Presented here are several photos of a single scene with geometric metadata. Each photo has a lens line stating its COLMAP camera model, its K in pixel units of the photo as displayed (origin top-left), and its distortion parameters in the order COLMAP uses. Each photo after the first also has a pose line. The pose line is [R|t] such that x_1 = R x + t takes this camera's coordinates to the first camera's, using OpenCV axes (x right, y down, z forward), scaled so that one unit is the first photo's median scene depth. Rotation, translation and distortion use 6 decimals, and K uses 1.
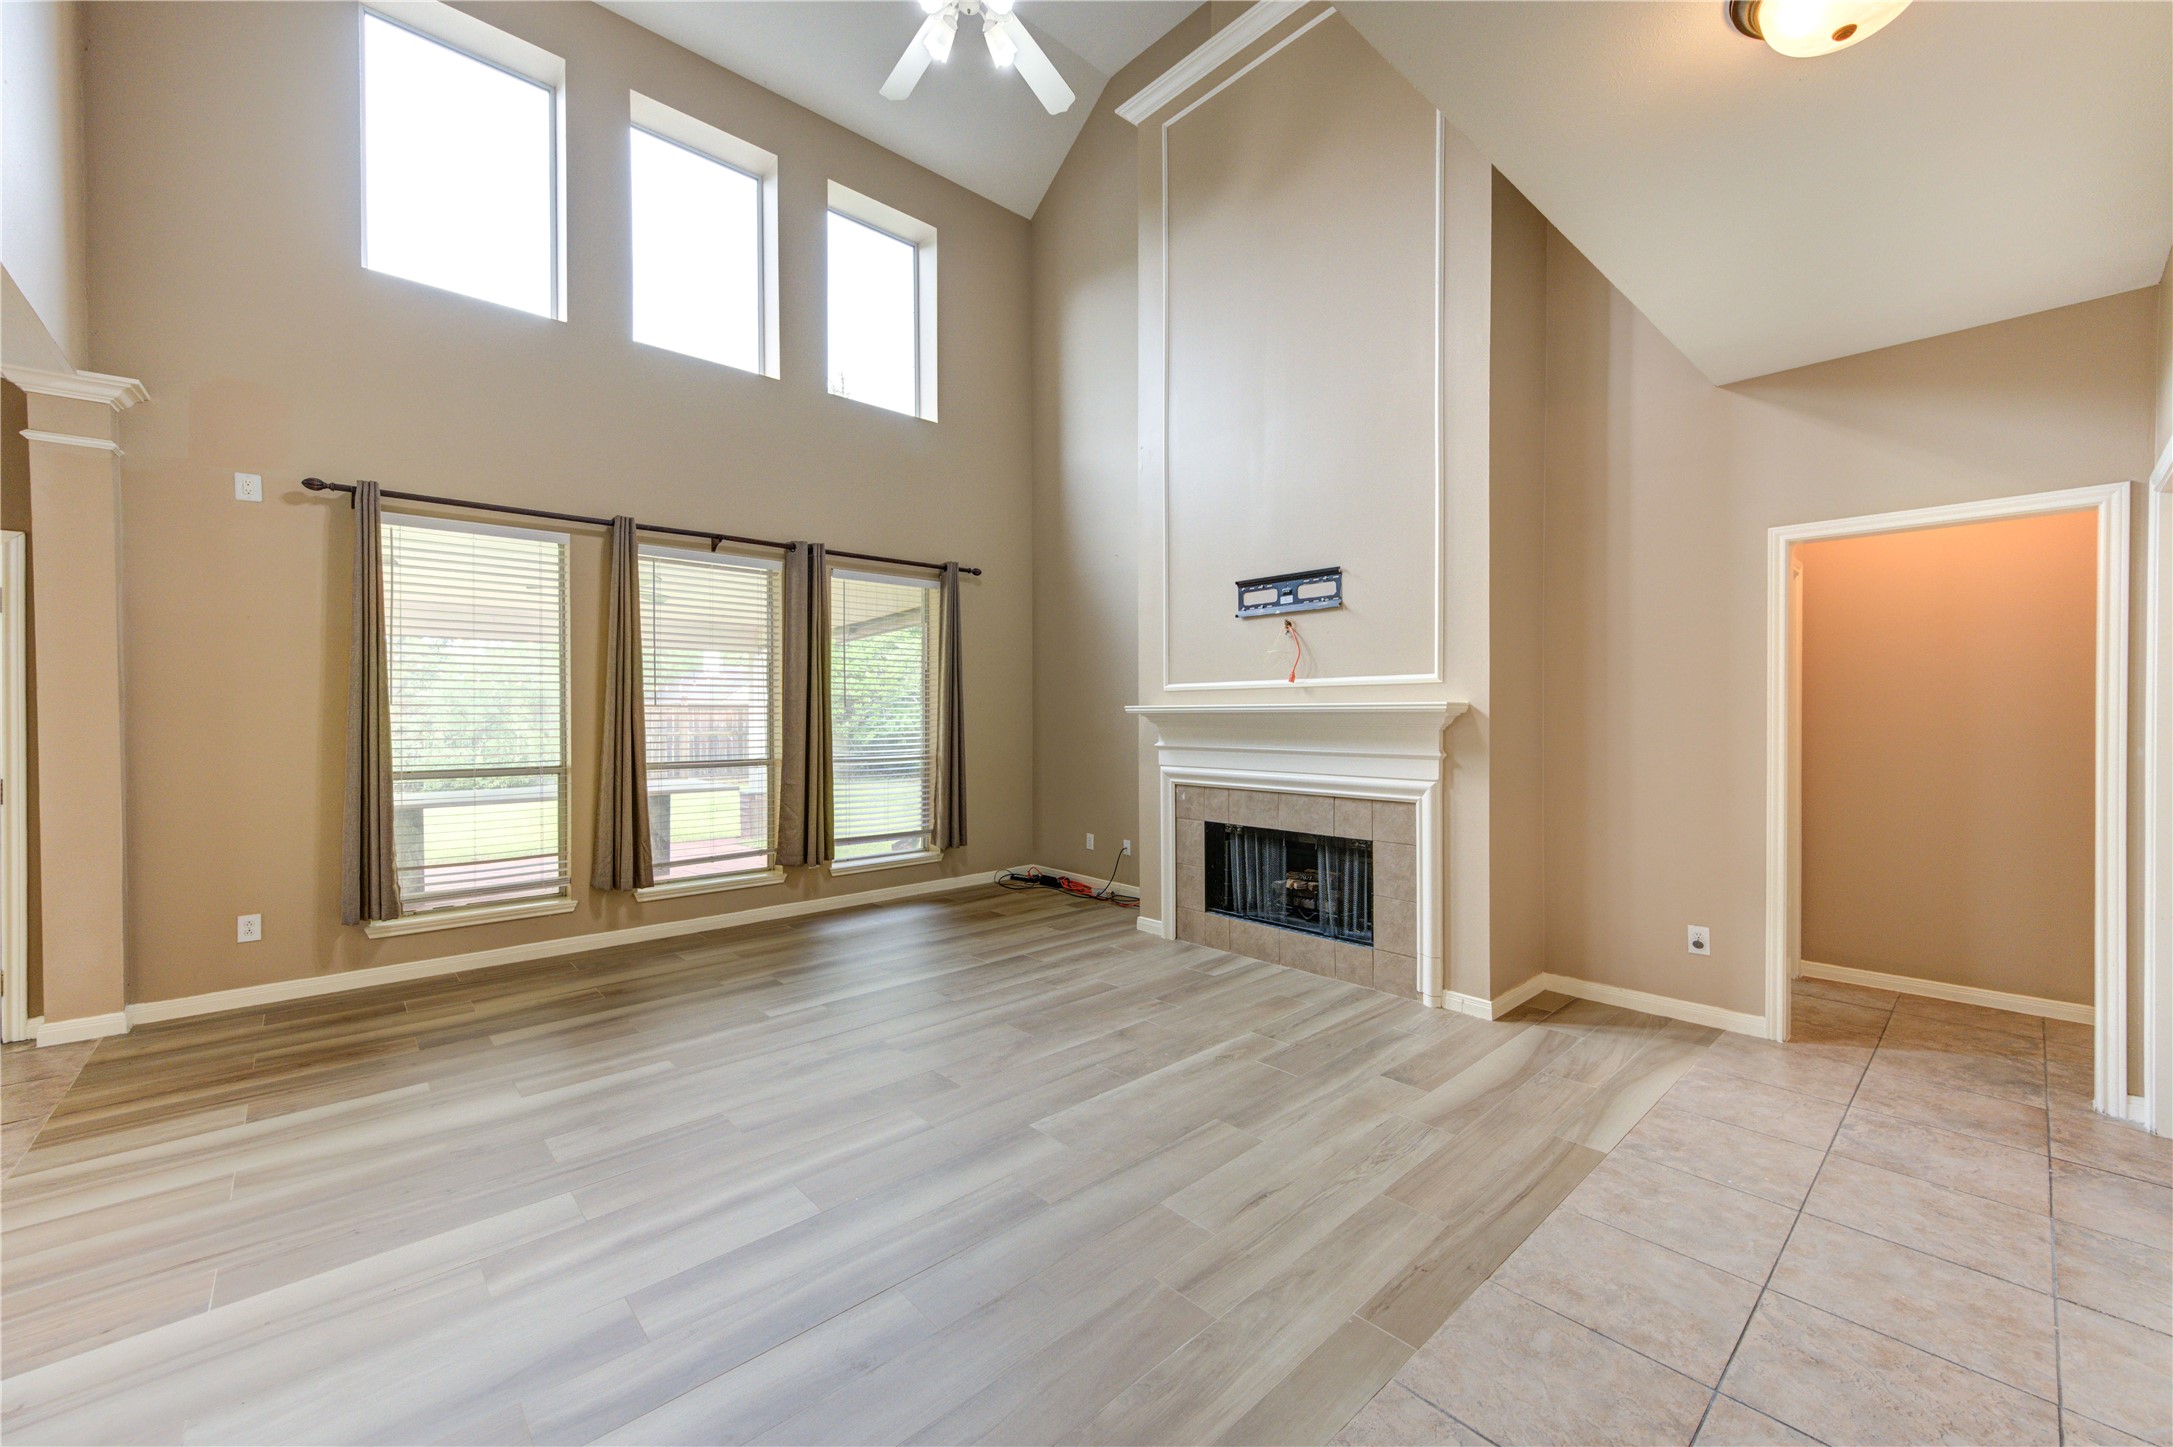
lens RADIAL K [[847.9, 0, 1078.7], [0, 847.9, 717.8], [0, 0, 1]] dist [0.002757, -0.000577]
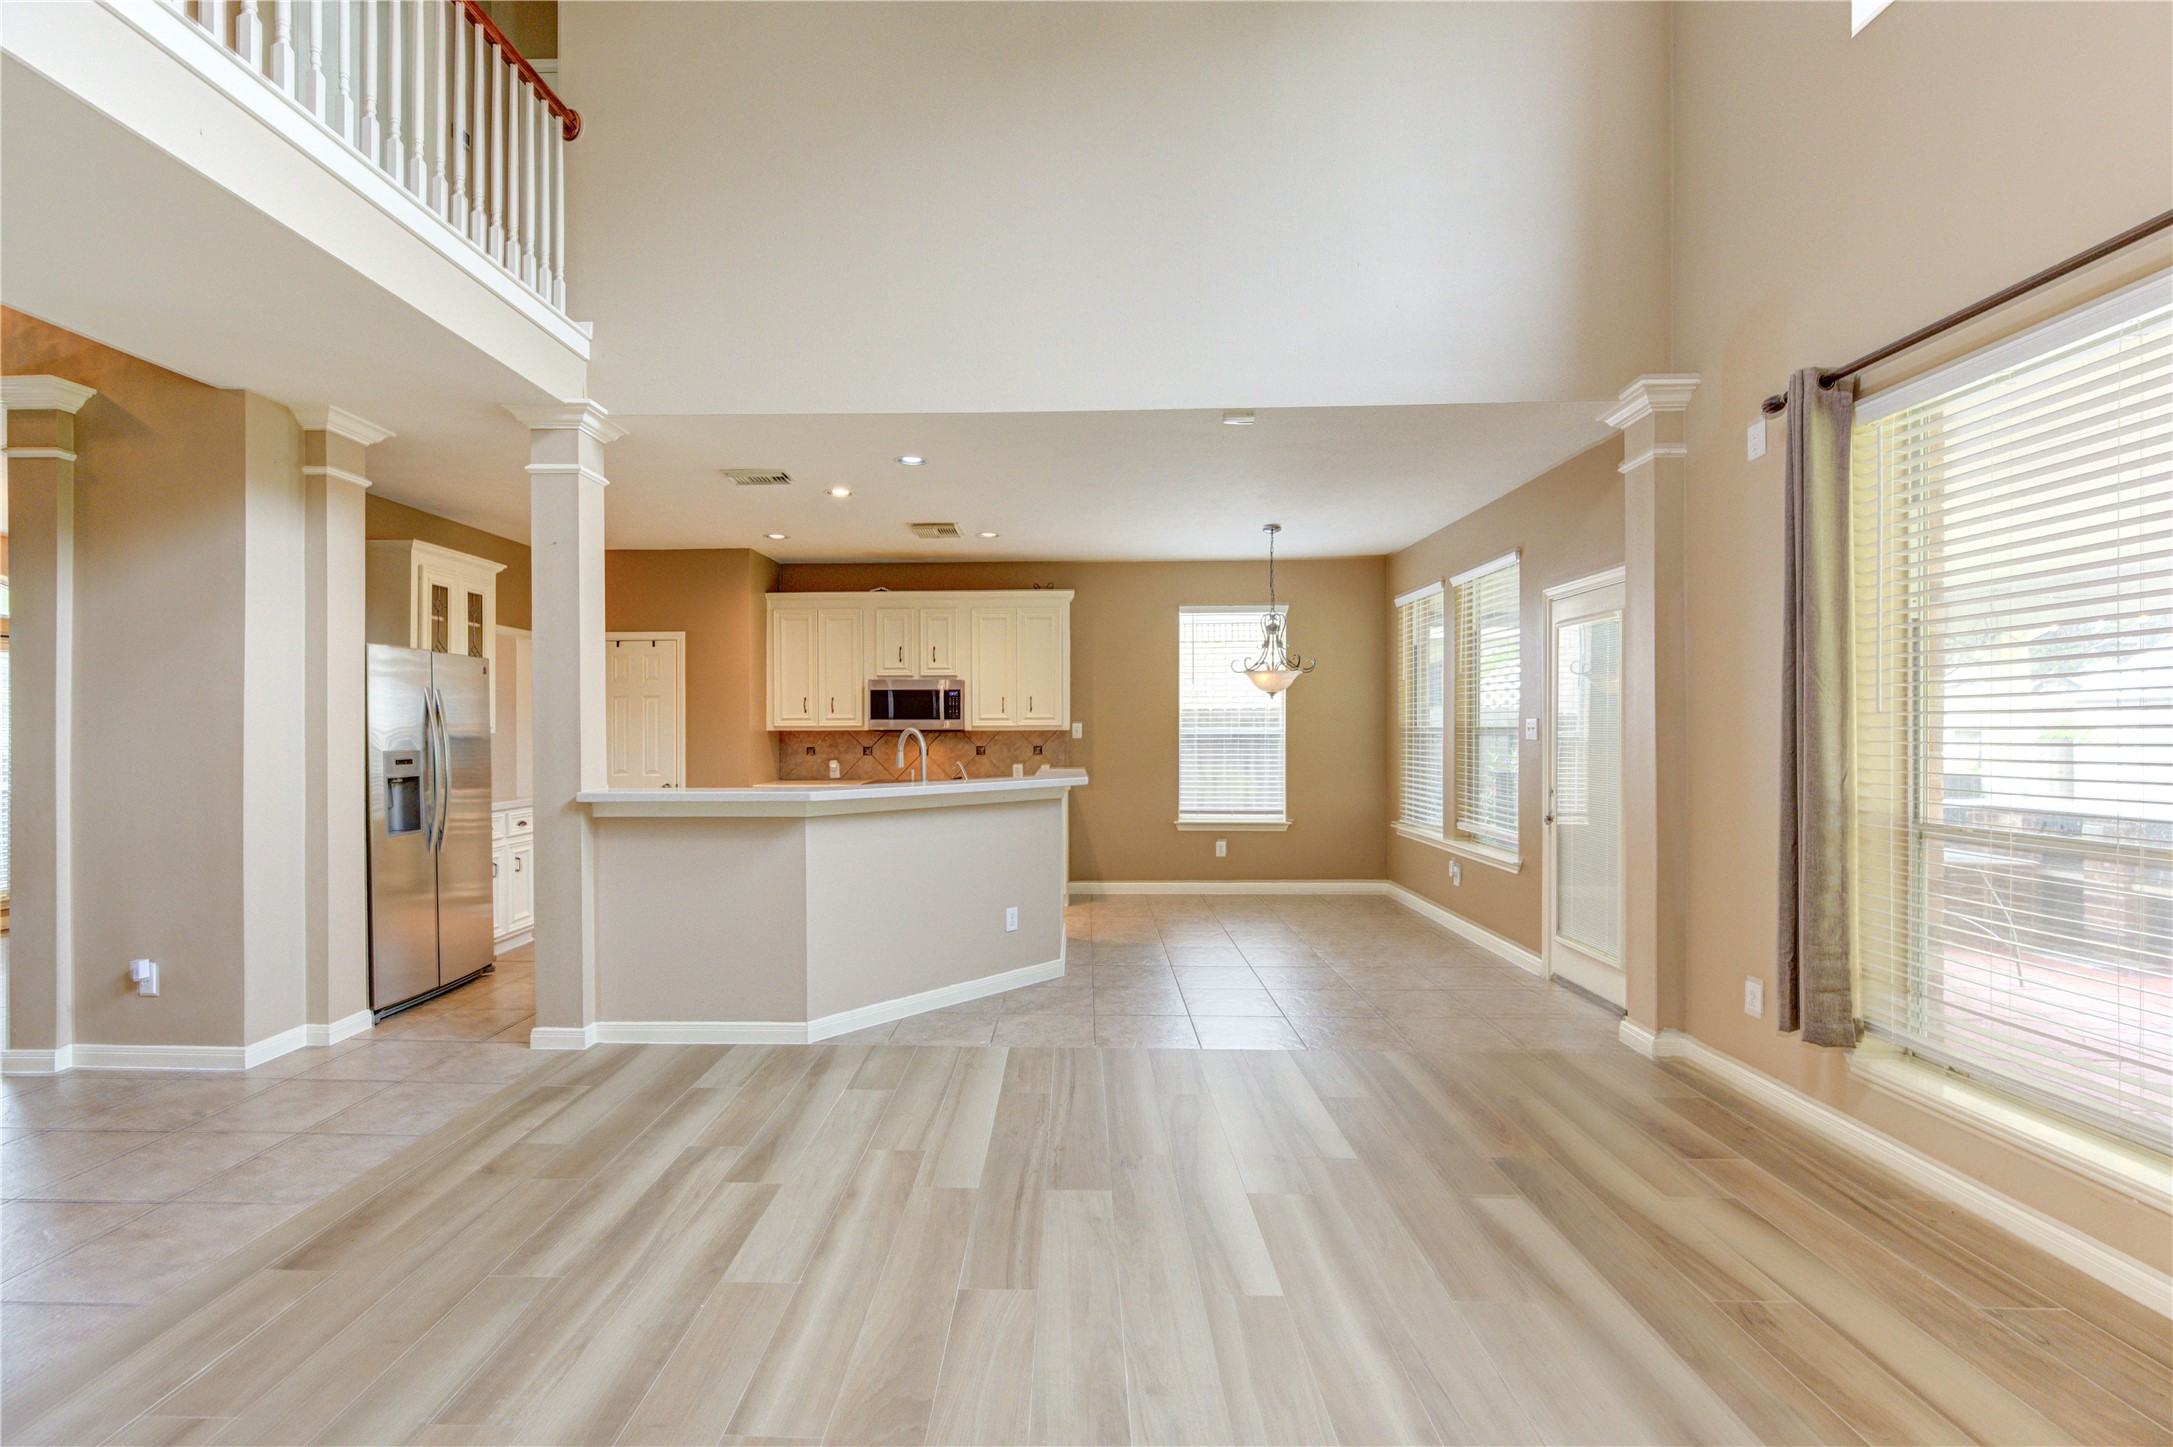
lens RADIAL K [[909.6, 0, 1049.7], [0, 909.6, 734.0], [0, 0, 1]] dist [-0.000803, -0.000080]
pose [[-0.698623, 0.008651, -0.715438, 0.082151], [0.001145, 0.999939, 0.010973, -0.007193], [0.715489, 0.006847, -0.698590, 1.099575]]
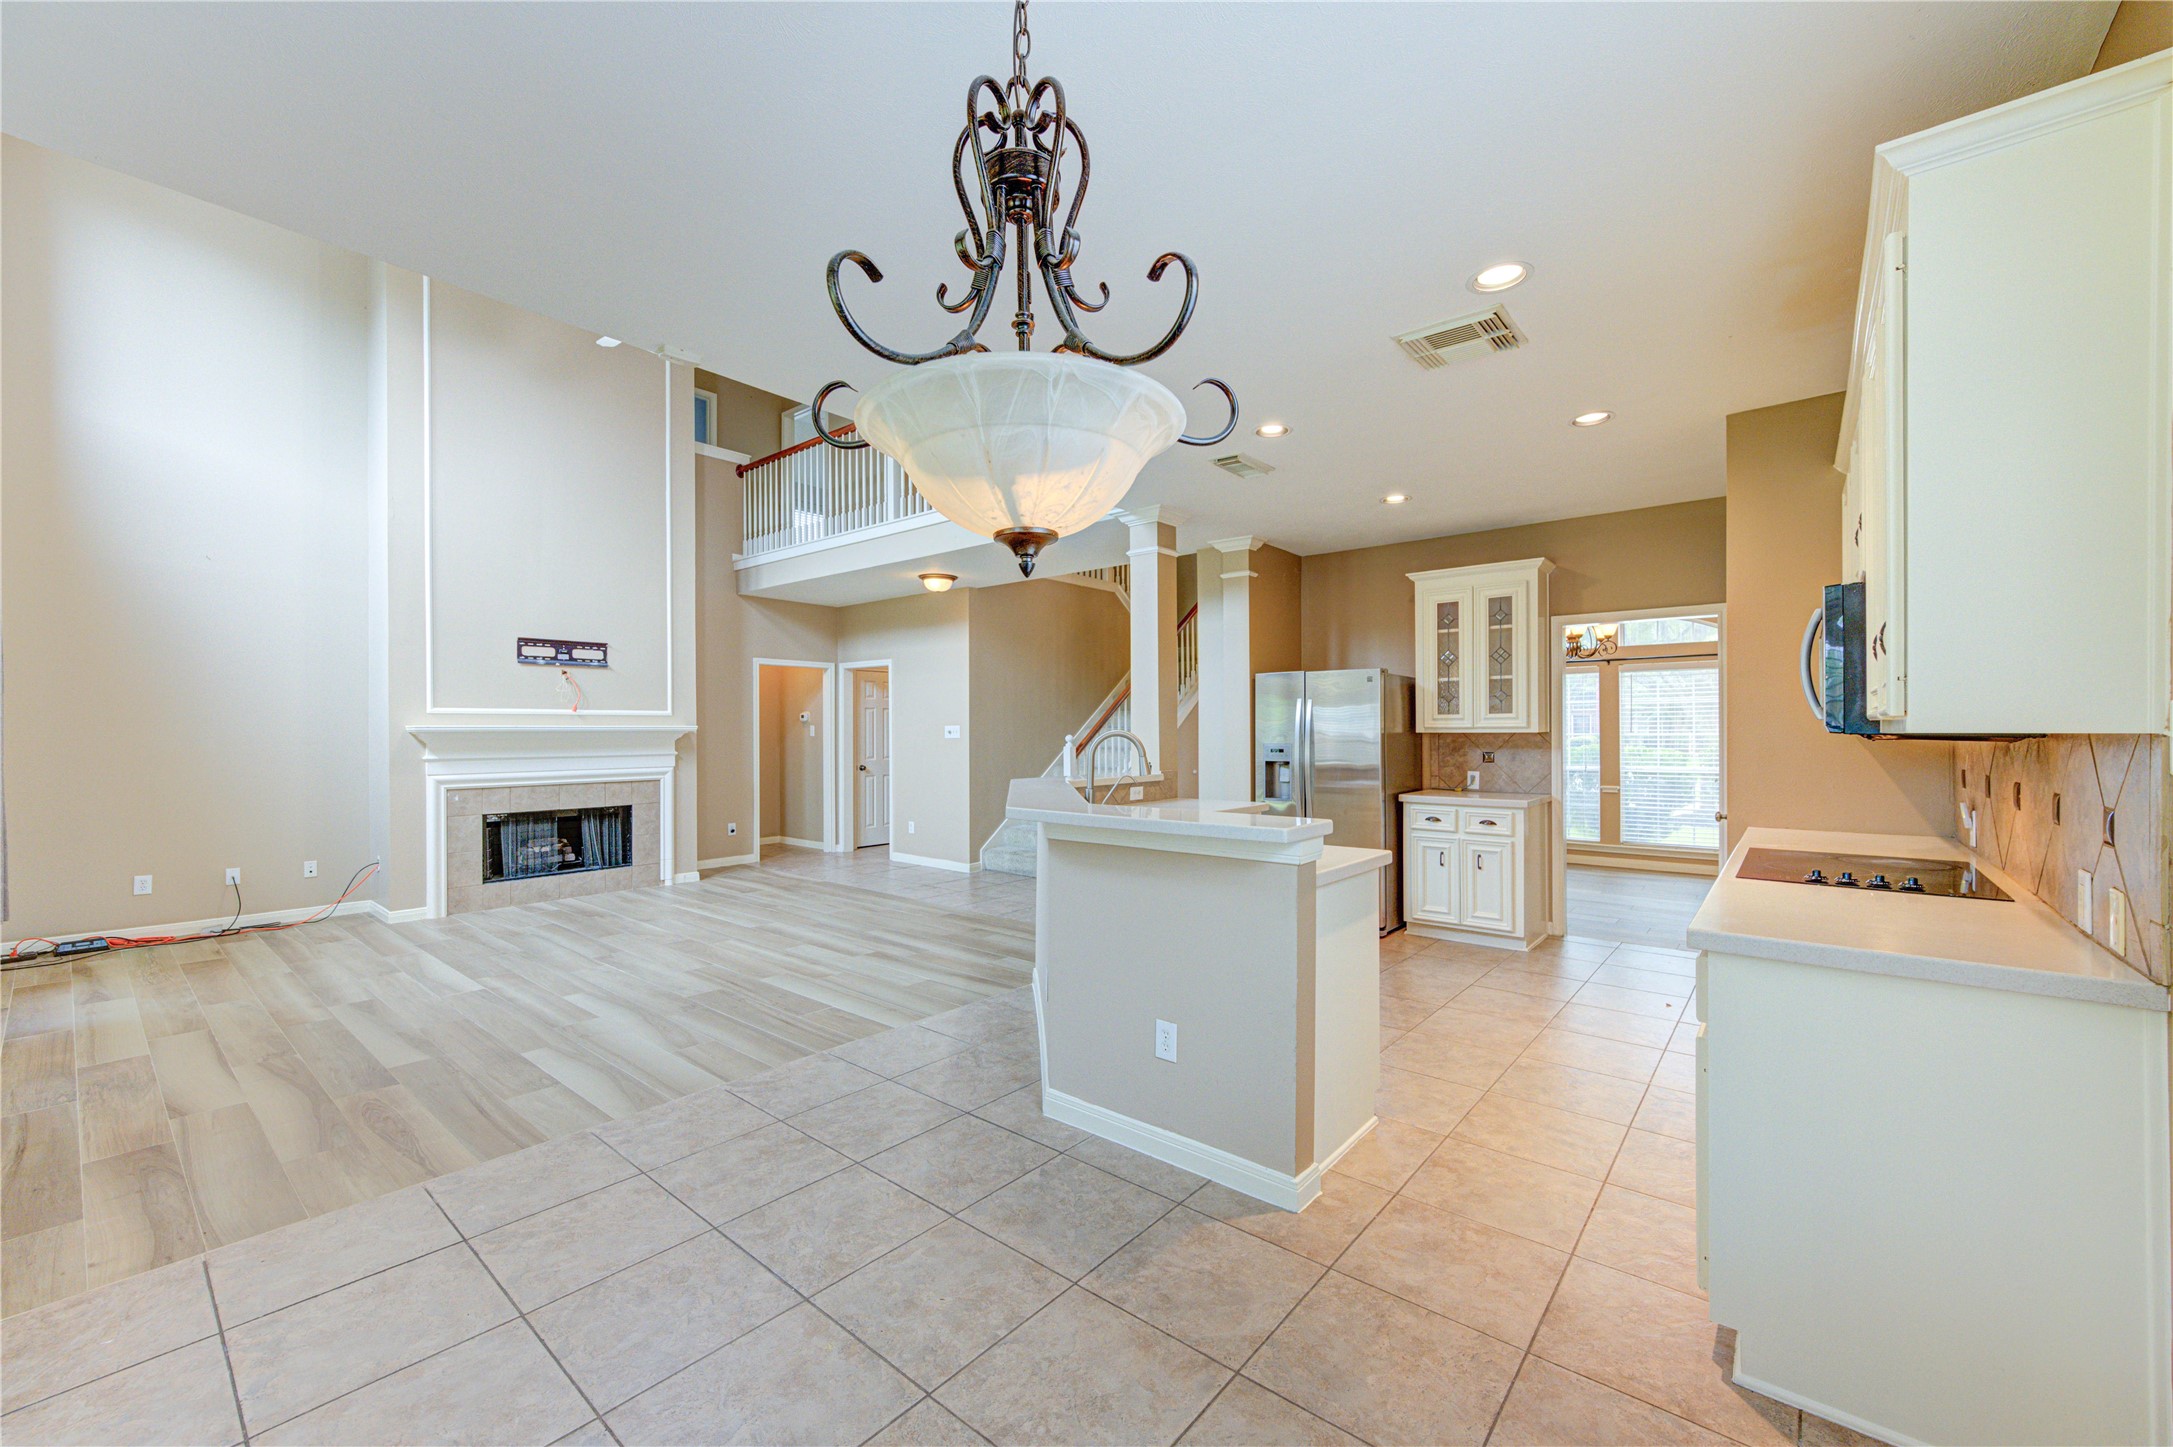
lens RADIAL K [[847.9, 0, 1096.9], [0, 847.9, 736.0], [0, 0, 1]] dist [0.002757, -0.000577]
pose [[-0.140474, -0.002493, 0.990081, -1.552667], [0.006581, 0.999972, 0.003452, 0.003830], [-0.990063, 0.007001, -0.140453, 0.306450]]
